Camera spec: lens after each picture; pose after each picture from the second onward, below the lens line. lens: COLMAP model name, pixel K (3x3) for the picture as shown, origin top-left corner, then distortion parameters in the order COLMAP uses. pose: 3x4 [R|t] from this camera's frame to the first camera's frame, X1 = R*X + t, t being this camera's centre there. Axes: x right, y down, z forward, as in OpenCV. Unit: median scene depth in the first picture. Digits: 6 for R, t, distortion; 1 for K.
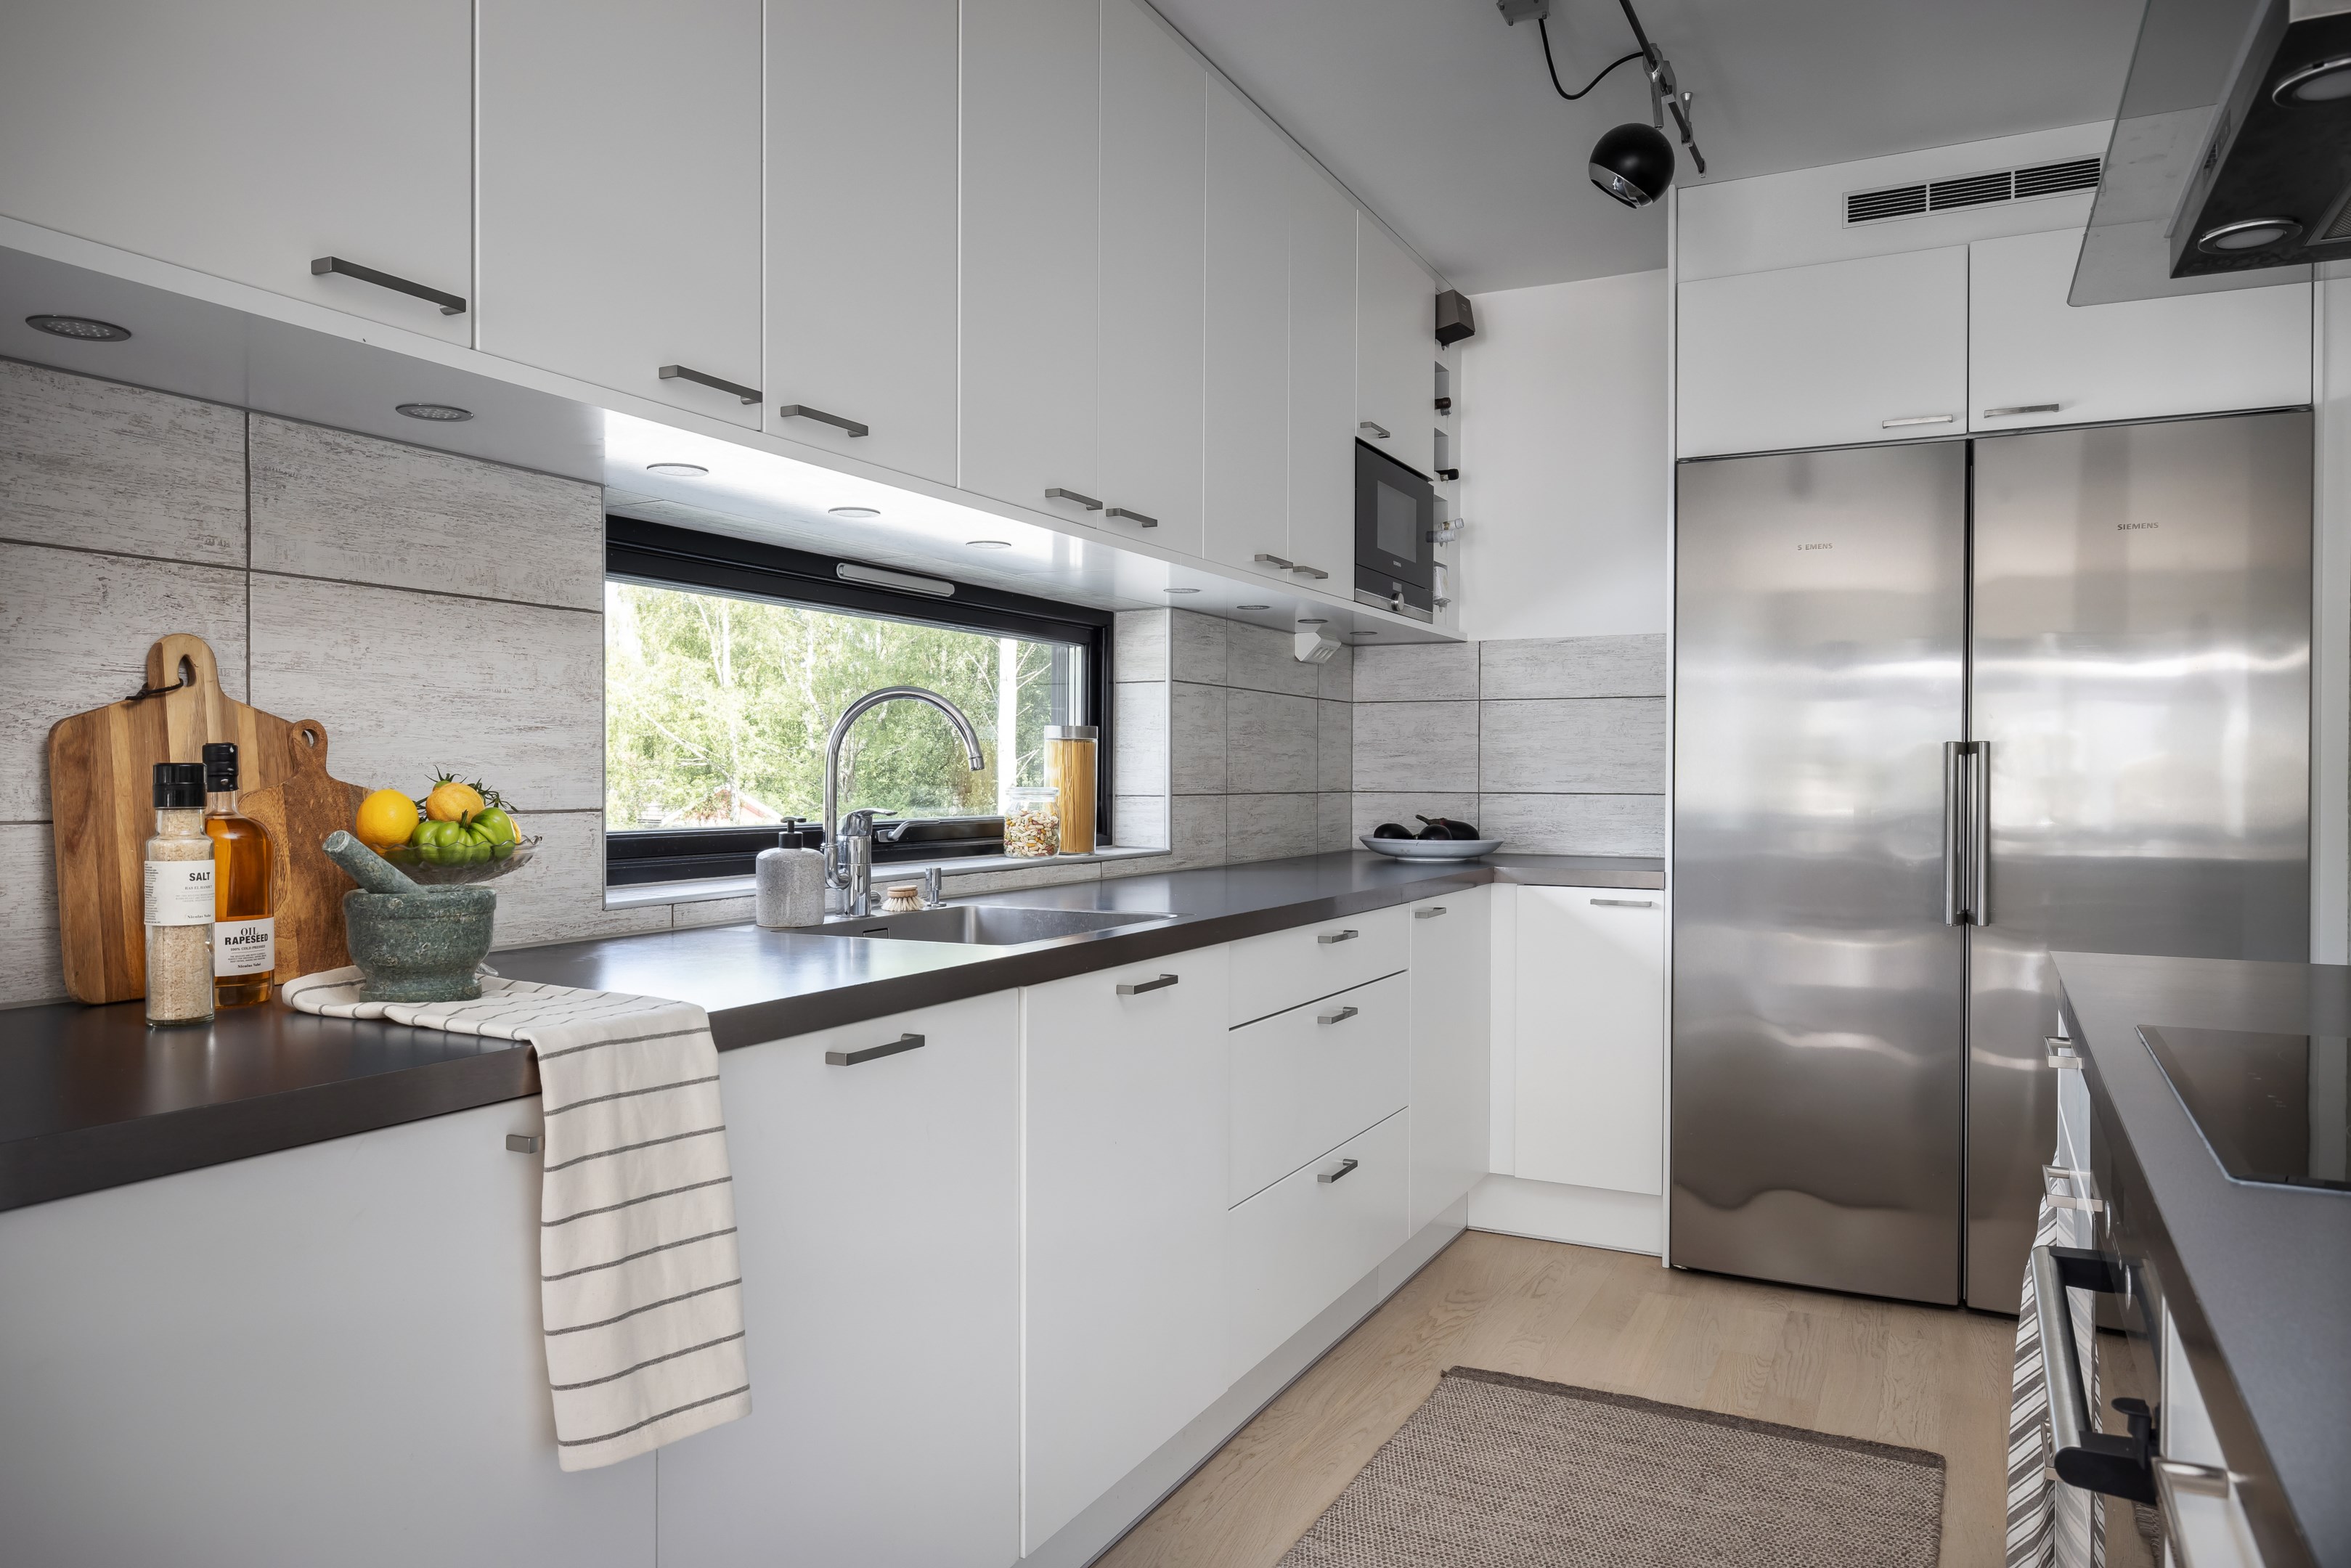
lens RADIAL K [[1533.0, 0, 1126.9], [0, 1533.0, 787.5], [0, 0, 1]] dist [-0.005328, 0.000090]
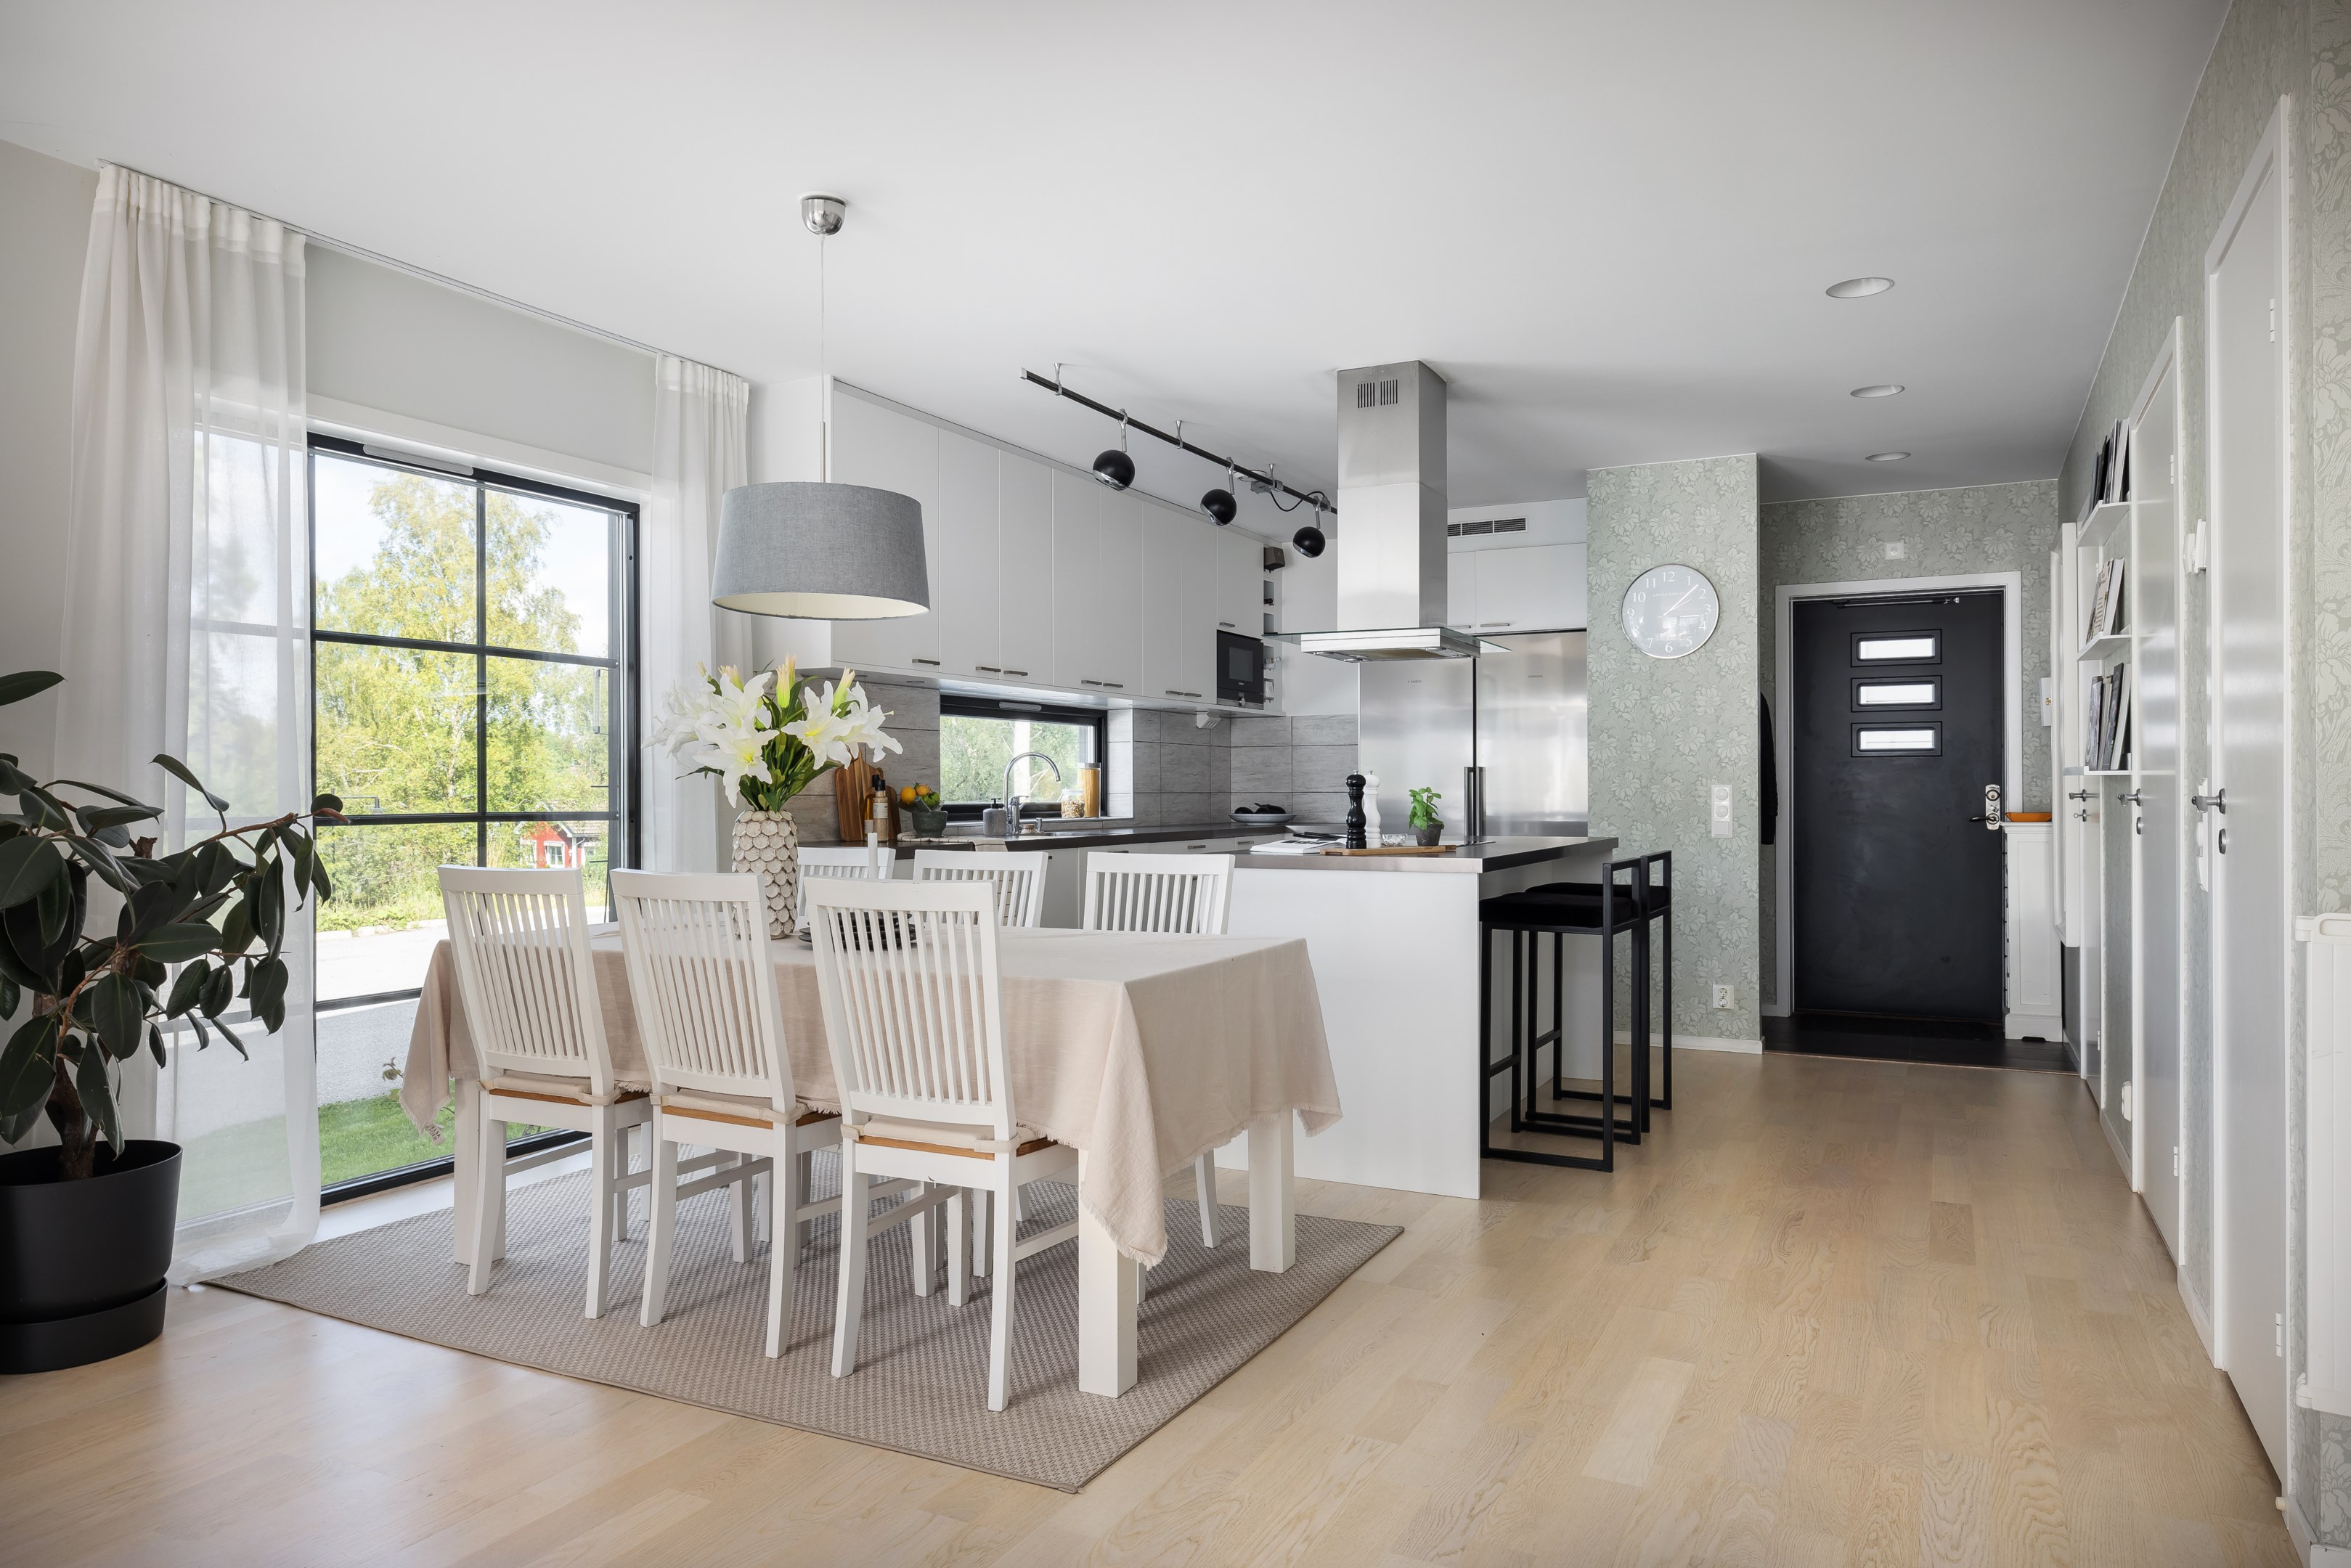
lens RADIAL K [[1533.0, 0, 1165.2], [0, 1533.0, 786.4], [0, 0, 1]] dist [-0.005328, 0.000090]
pose [[0.999650, -0.007197, 0.025456, 0.018420], [0.007464, 0.999918, -0.010403, 0.019523], [-0.025379, 0.010589, 0.999622, -1.259071]]
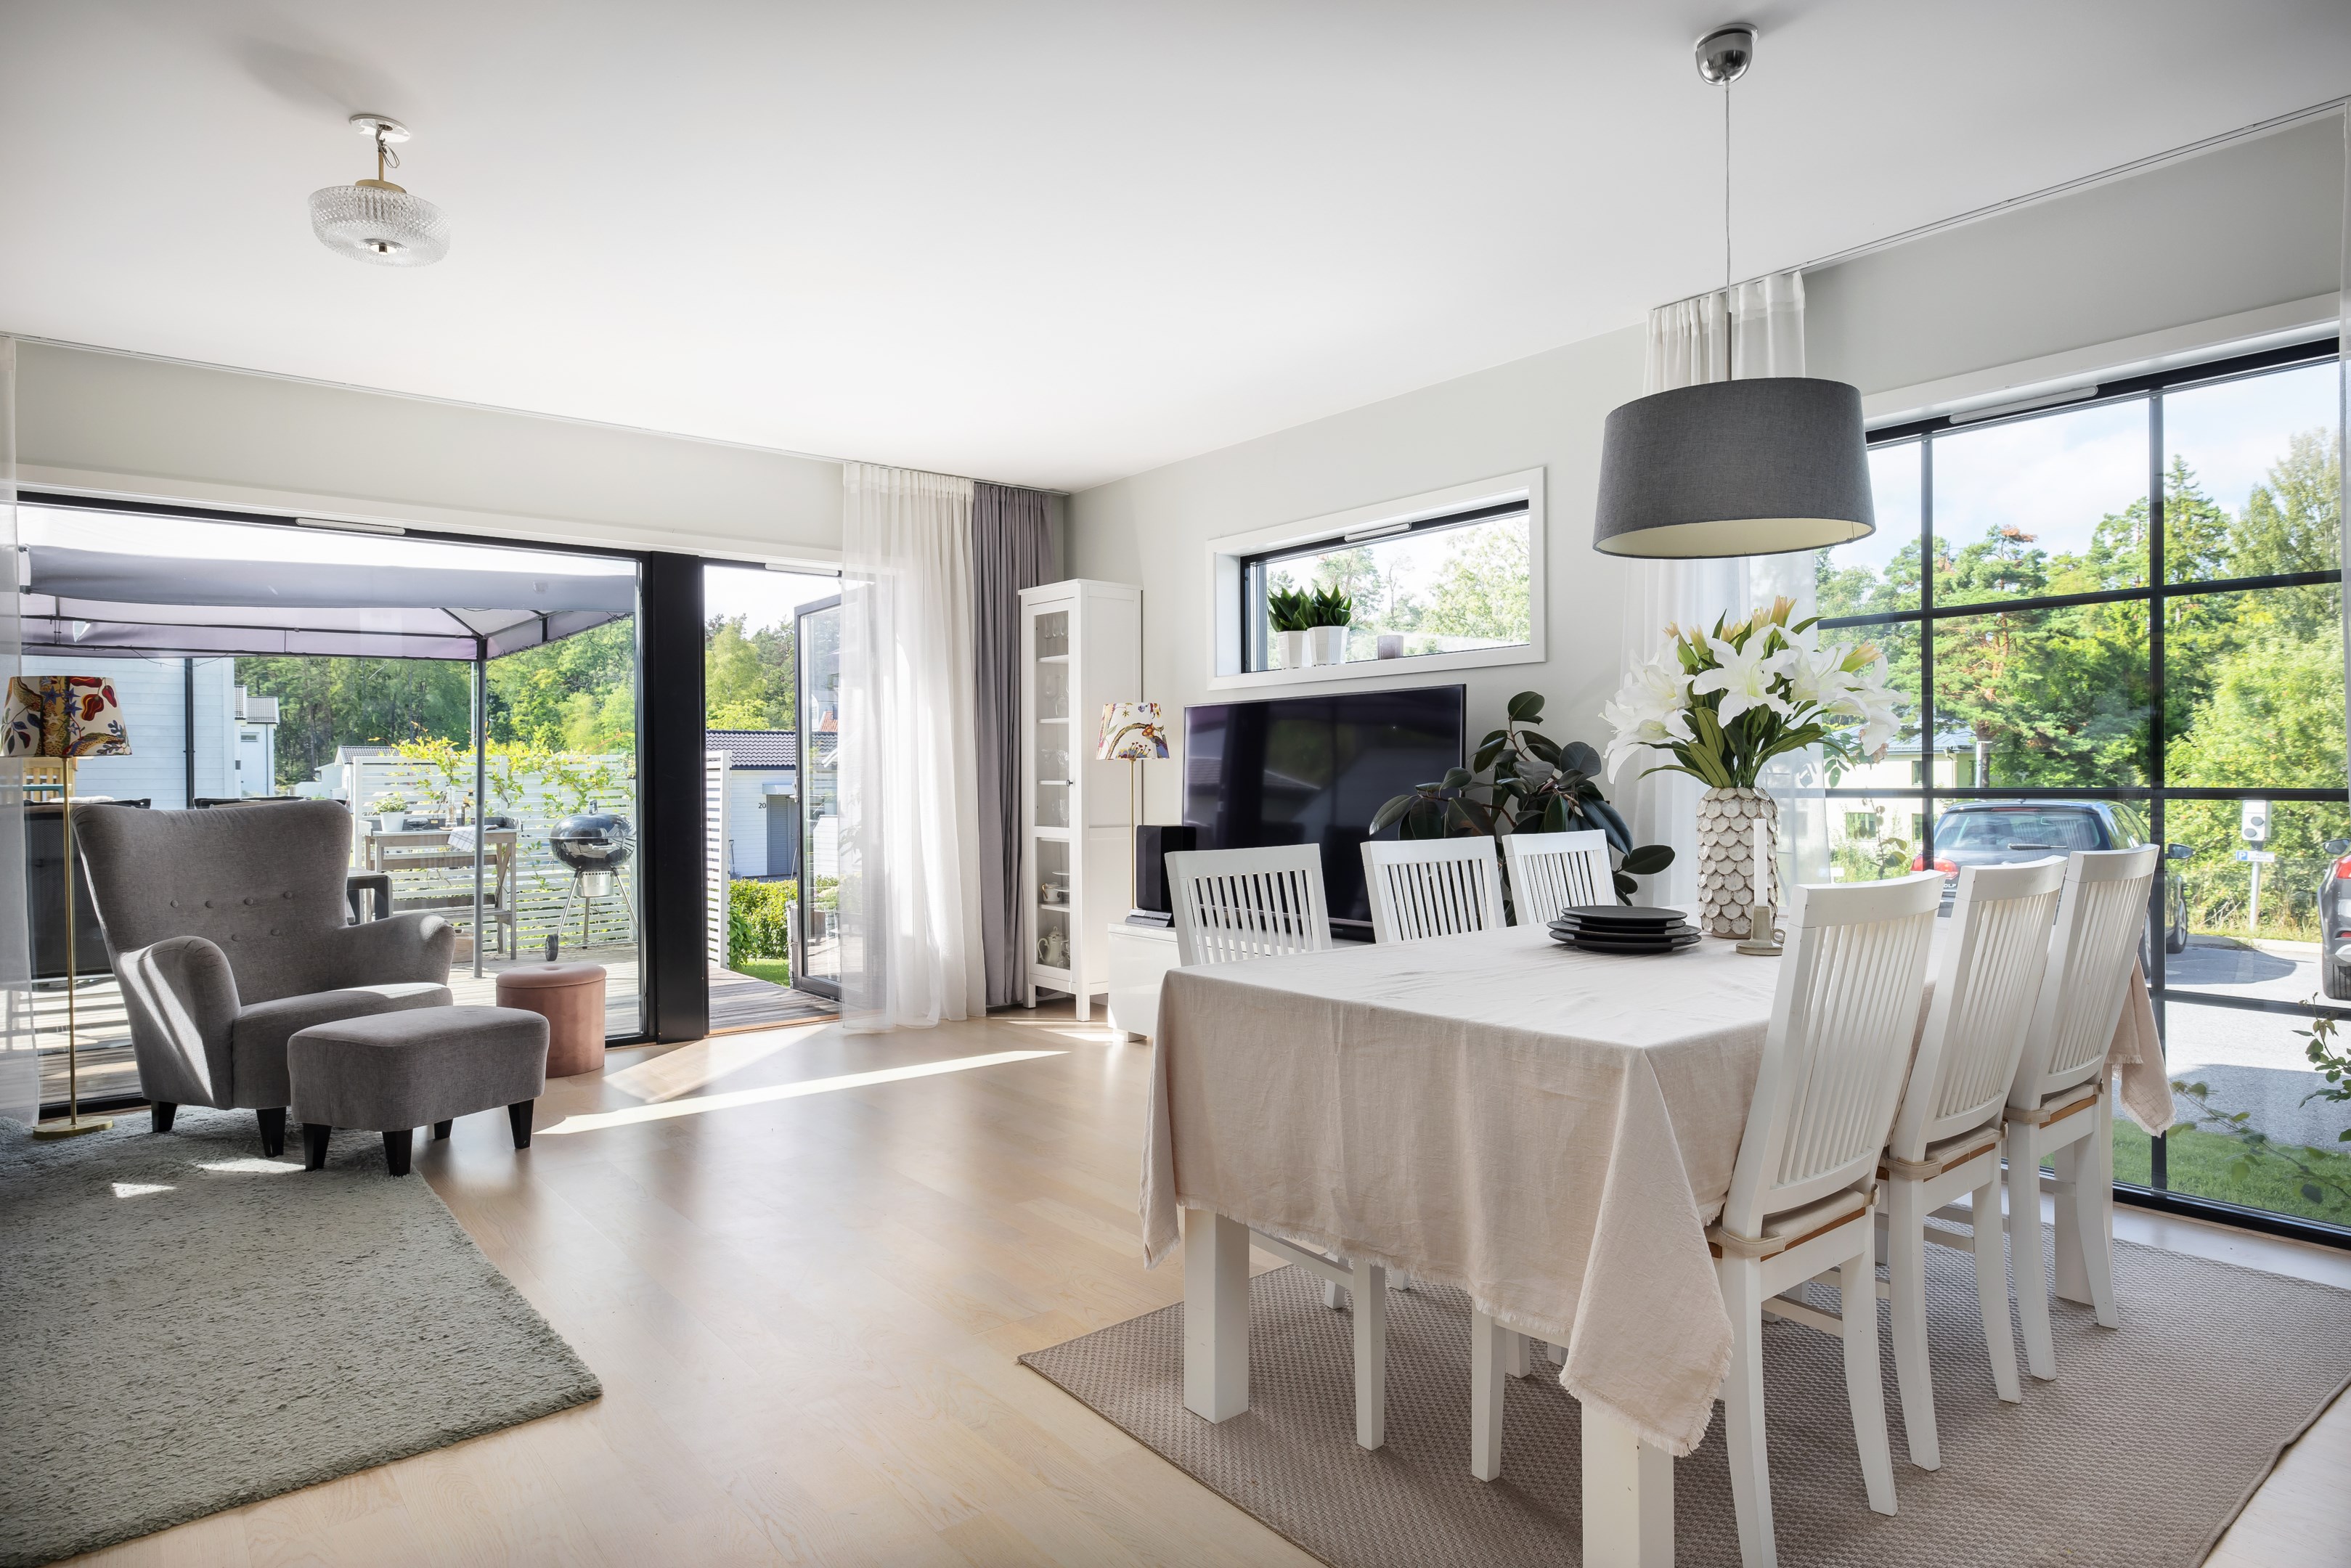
lens RADIAL K [[1319.4, 0, 1155.2], [0, 1319.4, 785.5], [0, 0, 1]] dist [0.004226, -0.005450]
pose [[-0.394512, 0.006037, -0.918871, 0.640458], [-0.000492, 0.999977, 0.006782, 0.017859], [0.918891, 0.003128, -0.394500, -0.178519]]
